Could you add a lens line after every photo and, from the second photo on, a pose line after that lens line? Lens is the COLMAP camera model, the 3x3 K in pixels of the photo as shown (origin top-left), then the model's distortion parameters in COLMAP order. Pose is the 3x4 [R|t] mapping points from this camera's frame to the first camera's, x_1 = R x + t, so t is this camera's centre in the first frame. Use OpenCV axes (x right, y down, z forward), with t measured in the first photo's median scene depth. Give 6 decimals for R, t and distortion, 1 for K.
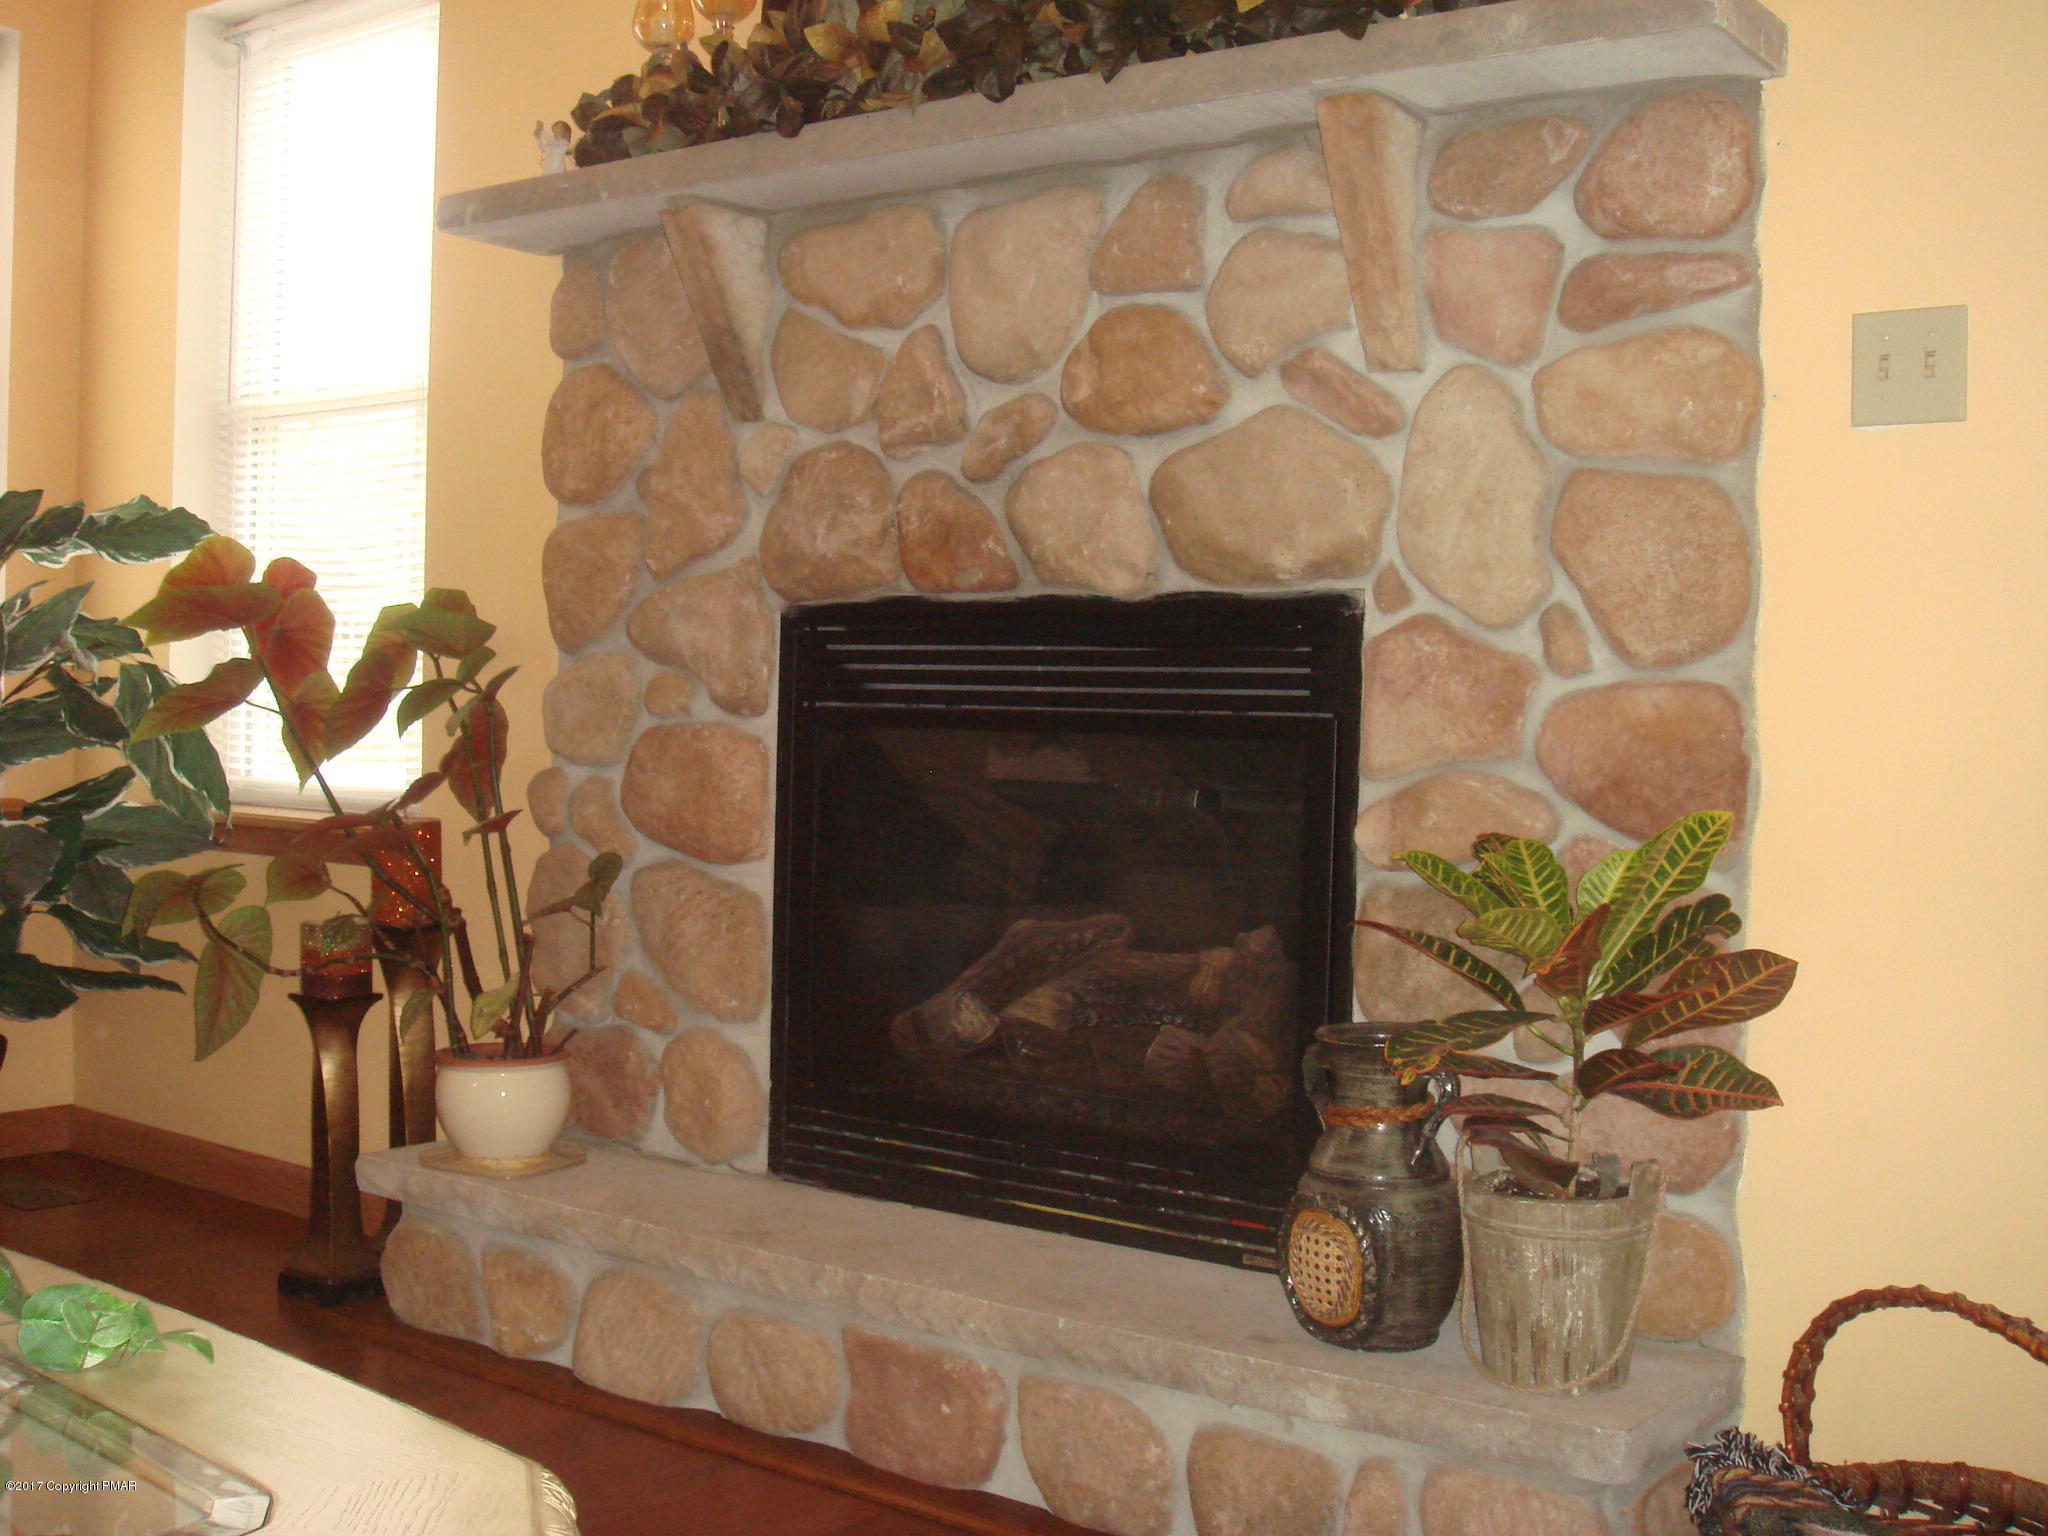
lens RADIAL K [[2355.8, 0, 1024.0], [0, 2355.8, 768.0], [0, 0, 1]] dist [-0.179915, 0.190314]
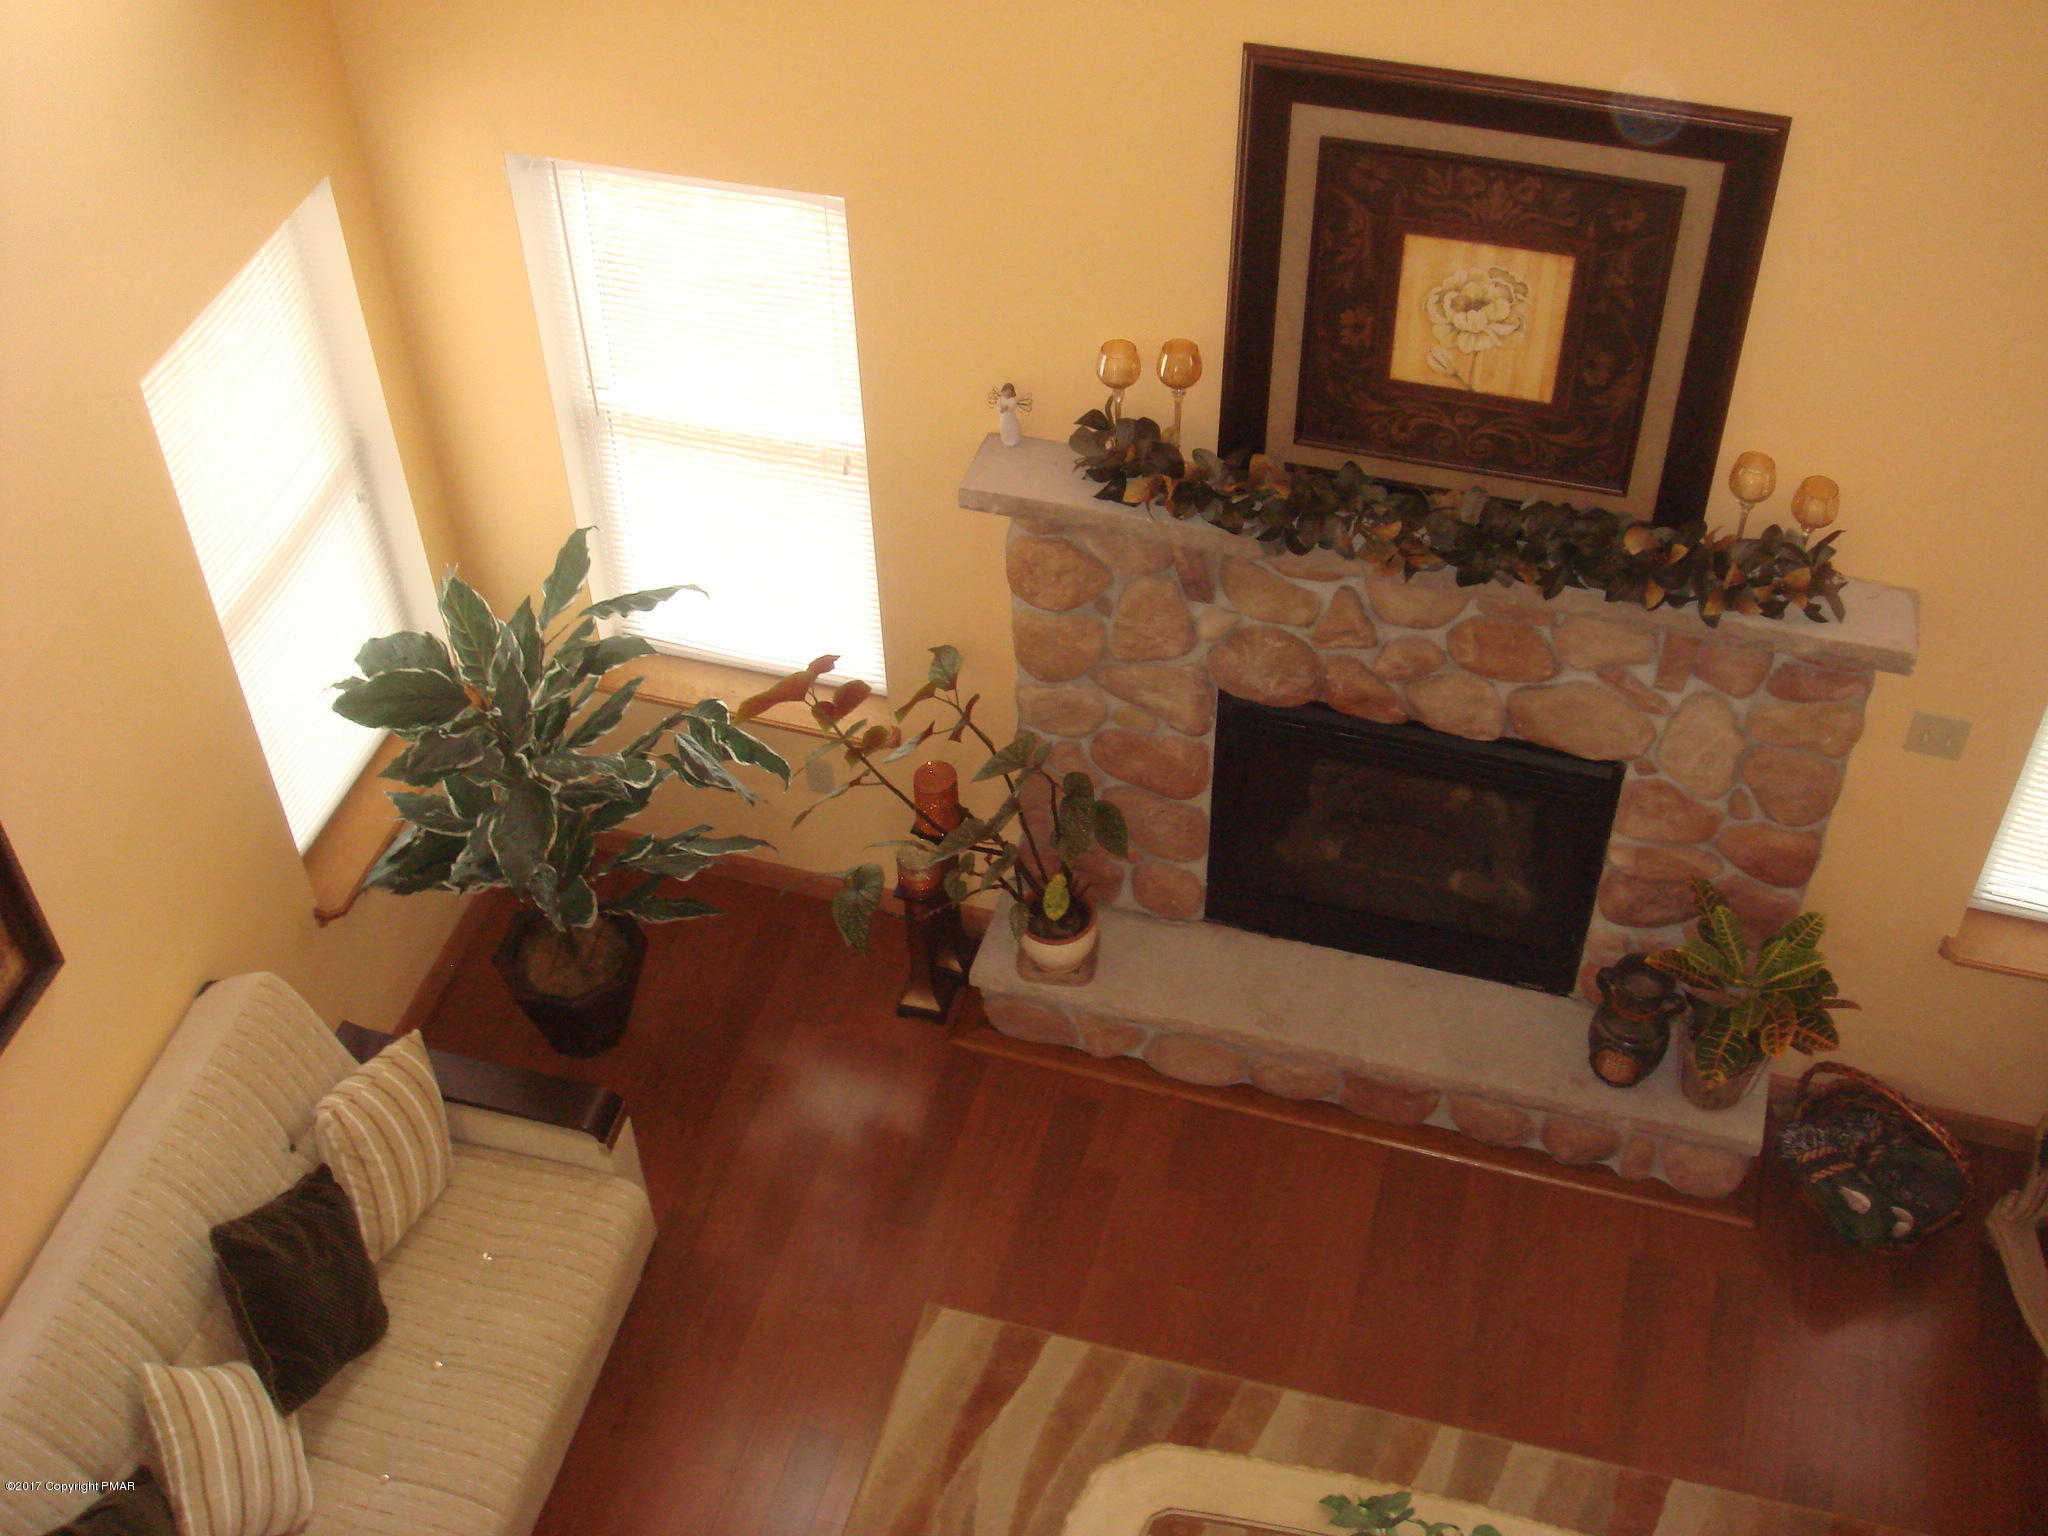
lens RADIAL K [[2355.8, 0, 1024.0], [0, 2355.8, 768.0], [0, 0, 1]] dist [-0.179915, 0.190314]
pose [[0.929195, -0.288106, 0.231496, -0.705118], [0.034456, 0.691162, 0.721878, -1.368955], [-0.367979, -0.662790, 0.652151, -0.045924]]
